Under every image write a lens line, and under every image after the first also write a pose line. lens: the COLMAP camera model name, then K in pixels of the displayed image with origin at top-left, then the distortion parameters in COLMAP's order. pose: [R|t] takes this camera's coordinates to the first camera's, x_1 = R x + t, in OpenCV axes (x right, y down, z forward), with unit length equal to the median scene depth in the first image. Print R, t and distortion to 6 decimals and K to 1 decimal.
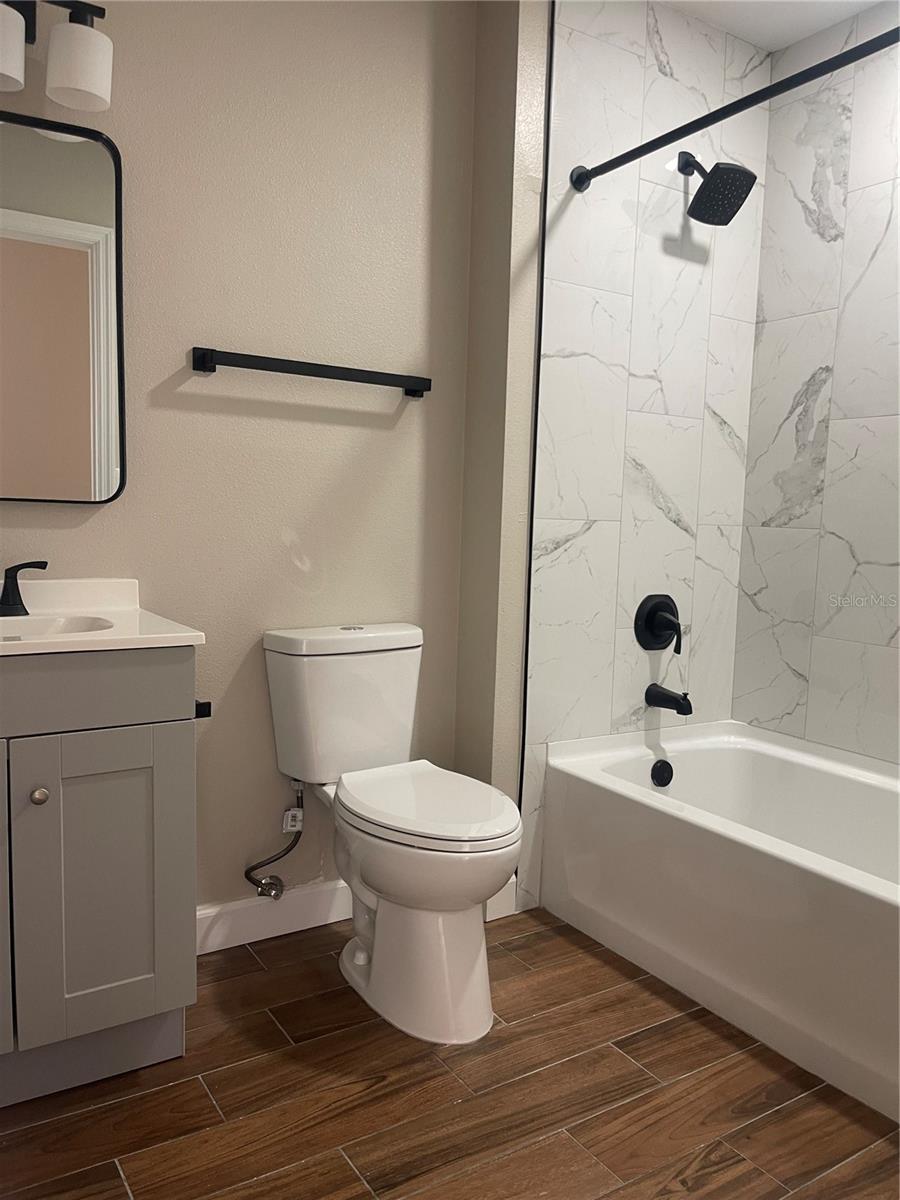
lens RADIAL K [[909.2, 0, 450.9], [0, 909.2, 605.5], [0, 0, 1]] dist [0.057549, -0.073052]
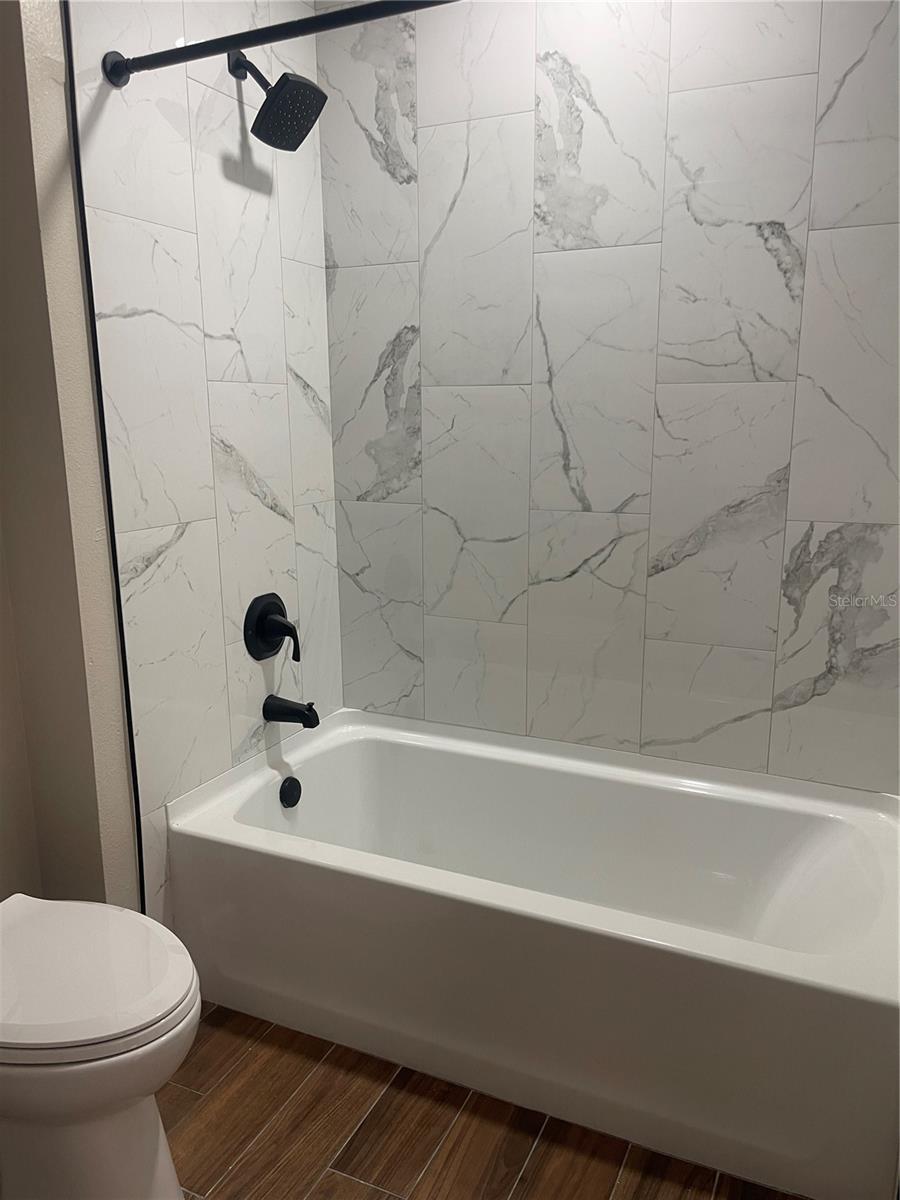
lens RADIAL K [[909.2, 0, 450.9], [0, 909.2, 605.5], [0, 0, 1]] dist [0.057549, -0.073052]
pose [[0.846014, -0.149847, 0.511671, -0.066132], [0.088708, 0.985877, 0.142050, -0.111341], [-0.525730, -0.074787, 0.847358, 0.185084]]
